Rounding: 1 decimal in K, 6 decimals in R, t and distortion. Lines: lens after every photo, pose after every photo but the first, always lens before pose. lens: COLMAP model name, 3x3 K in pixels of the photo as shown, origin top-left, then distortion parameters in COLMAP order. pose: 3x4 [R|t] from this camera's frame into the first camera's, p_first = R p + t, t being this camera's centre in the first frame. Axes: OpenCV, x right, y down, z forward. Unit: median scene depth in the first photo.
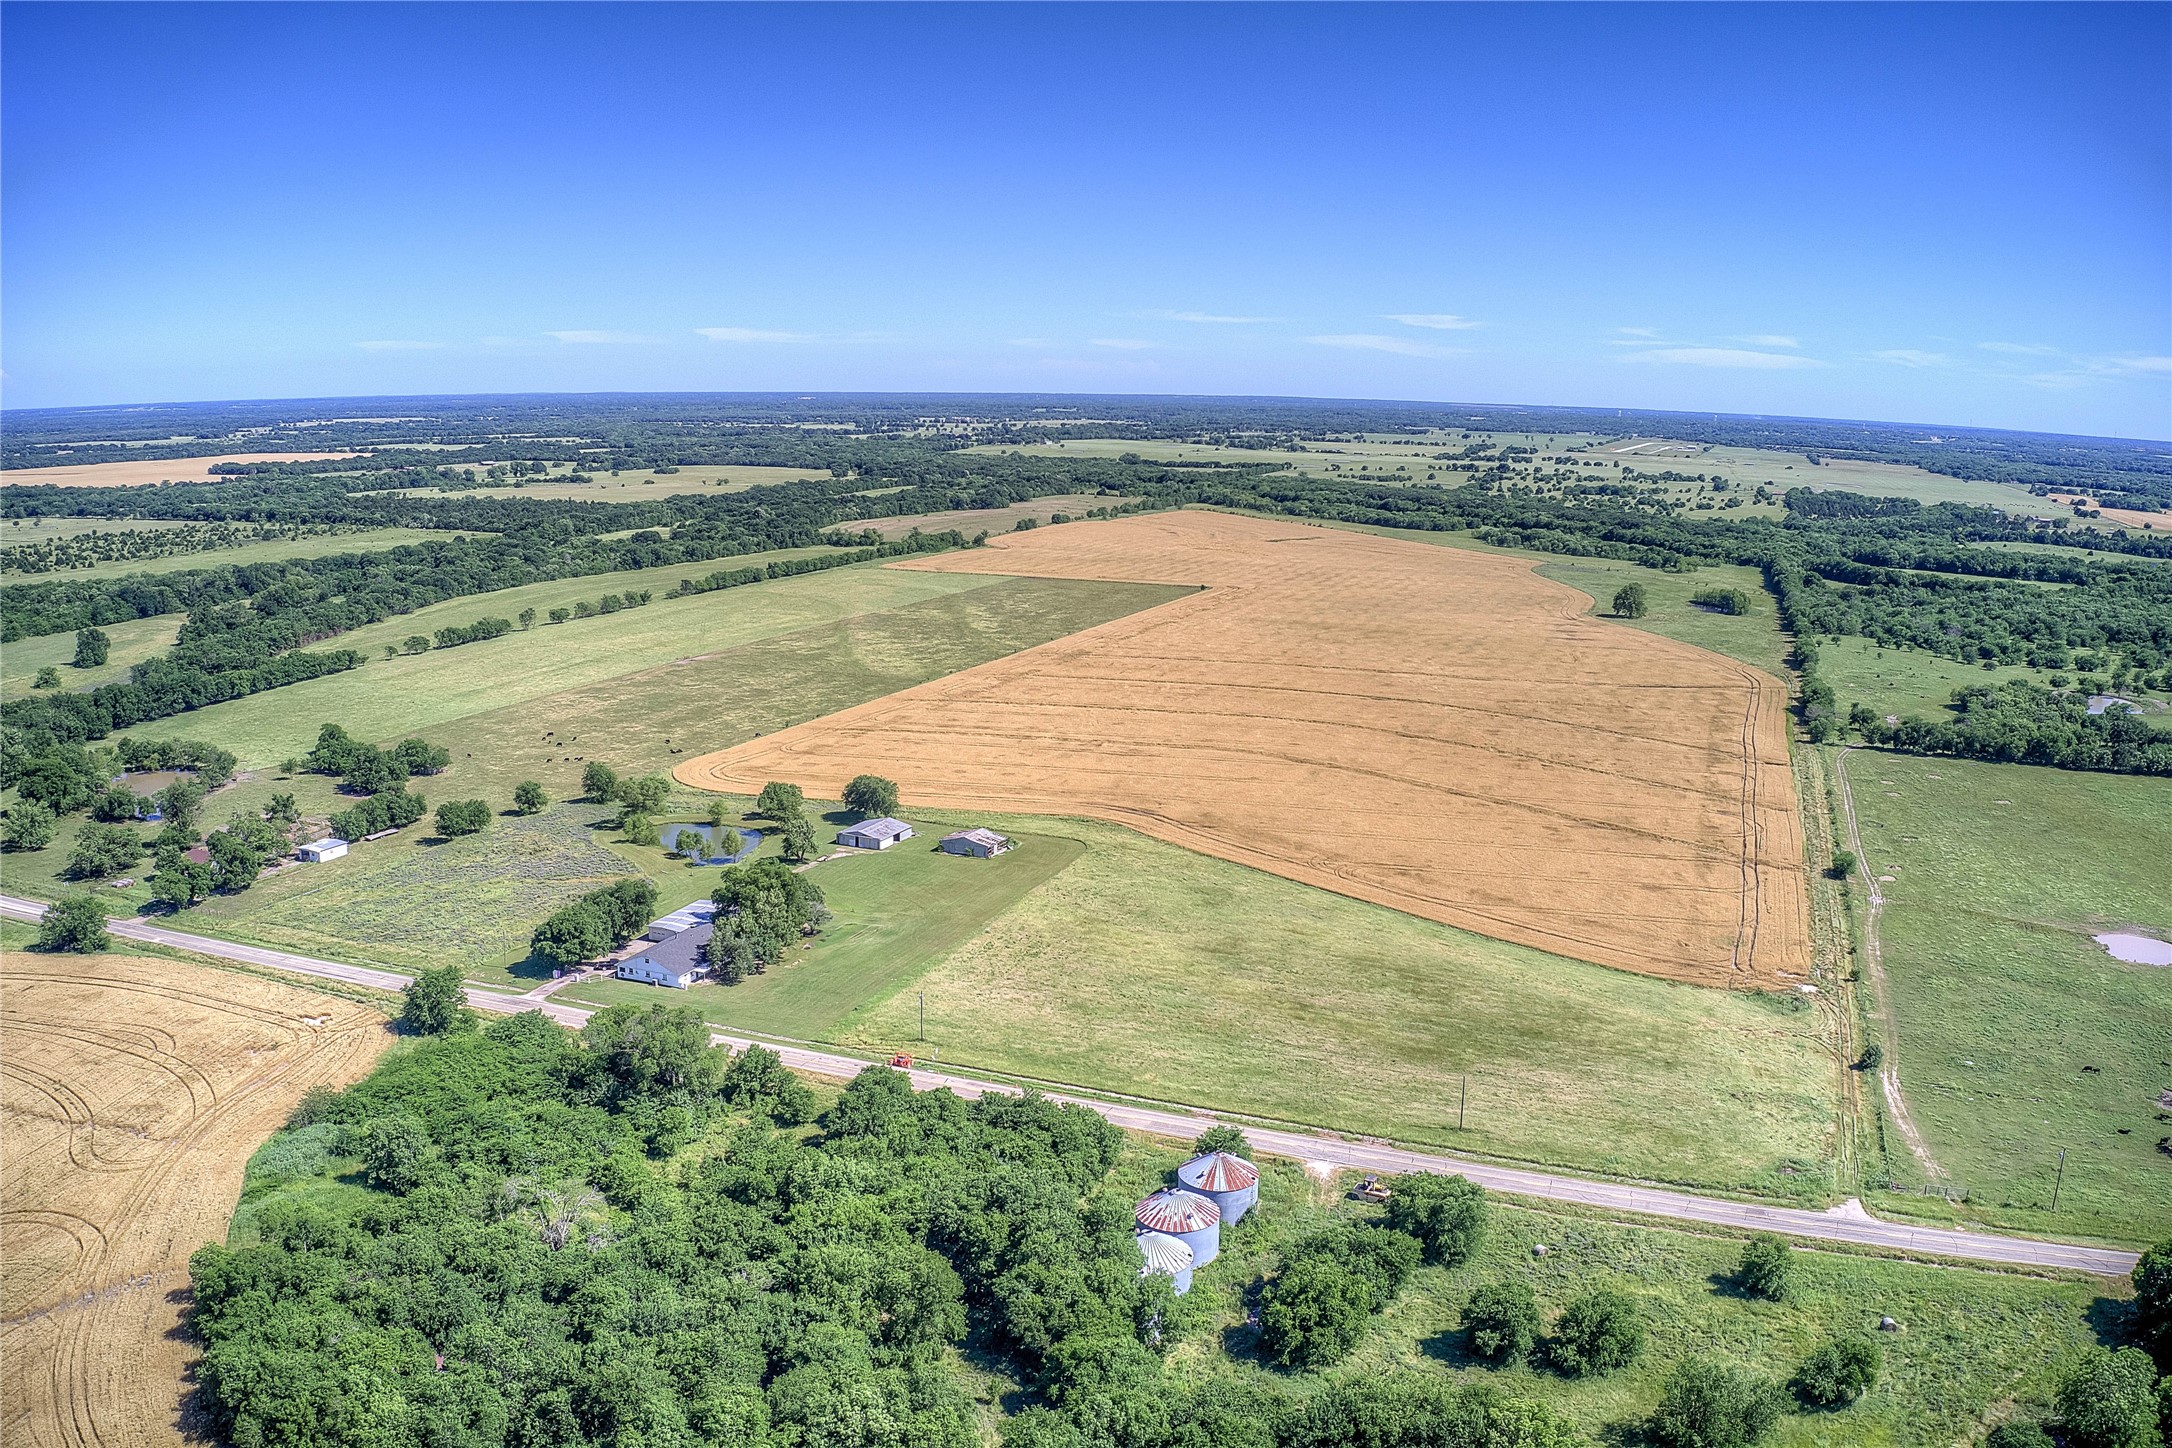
lens RADIAL K [[1703.9, 0, 1072.8], [0, 1703.9, 728.1], [0, 0, 1]] dist [-0.196573, 0.023837]
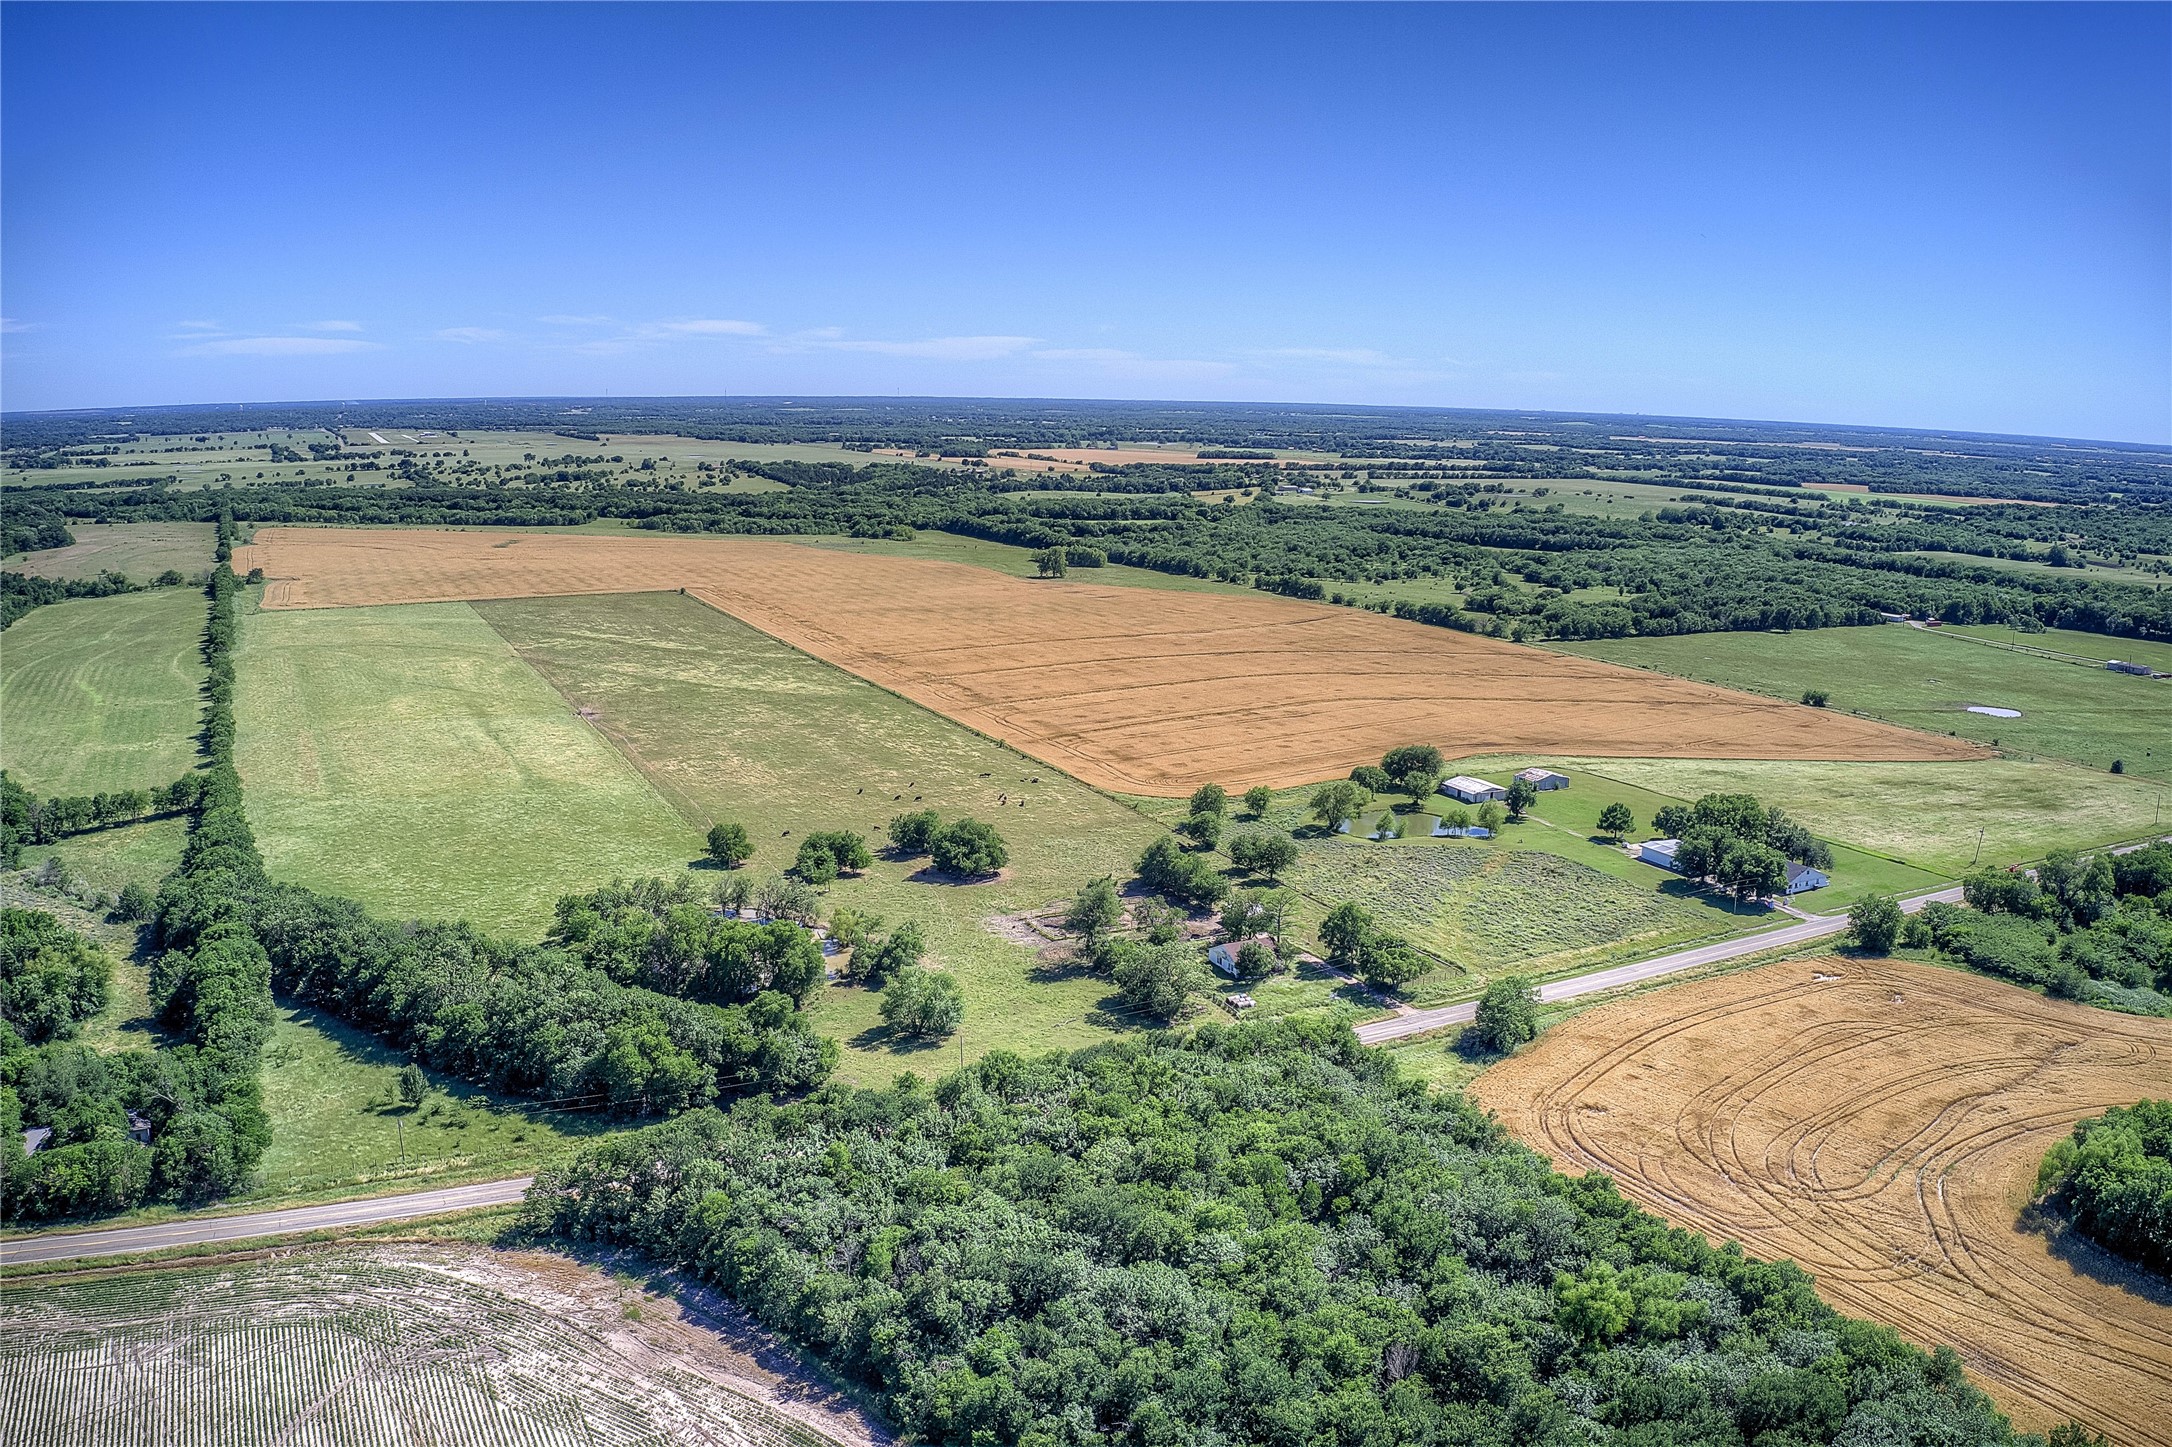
lens RADIAL K [[1703.9, 0, 1086.7], [0, 1703.9, 726.0], [0, 0, 1]] dist [-0.196573, 0.023837]
pose [[0.667742, -0.146695, 0.729795, -0.934376], [0.140211, 0.987628, 0.070232, -0.080144], [-0.731069, 0.055428, 0.680049, 0.356056]]
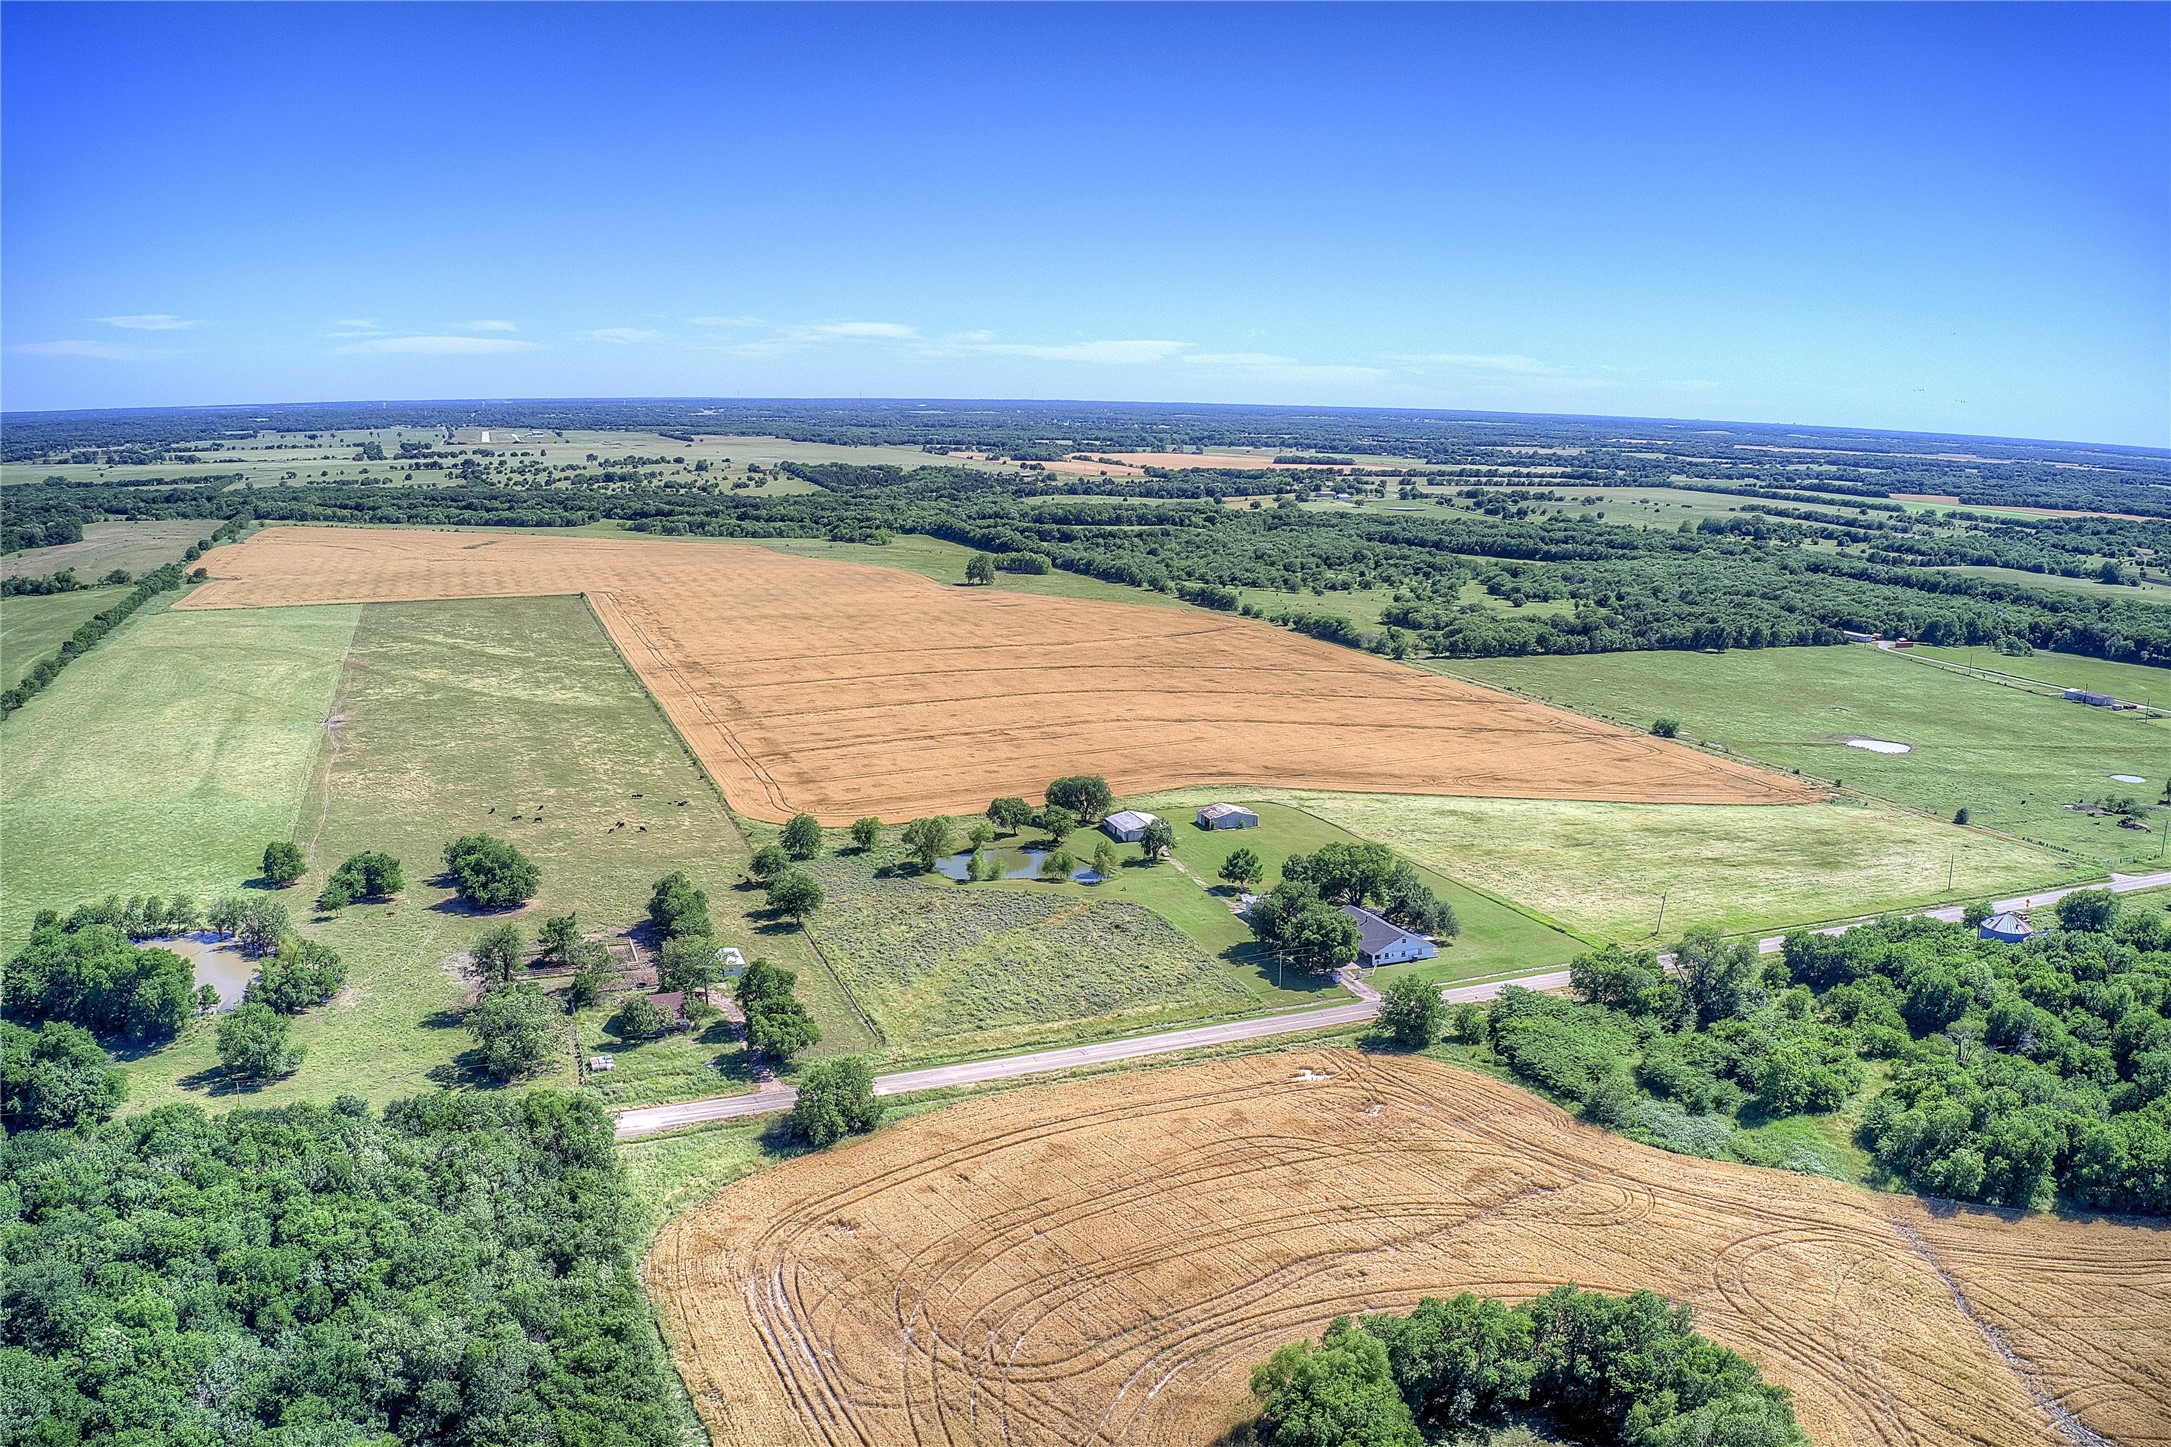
lens RADIAL K [[1703.1, 0, 1073.7], [0, 1703.1, 728.9], [0, 0, 1]] dist [-0.196573, 0.023837]
pose [[0.736601, -0.132990, 0.663124, -0.699040], [0.127701, 0.990189, 0.056732, -0.050654], [-0.664163, 0.042893, 0.746357, 0.224289]]
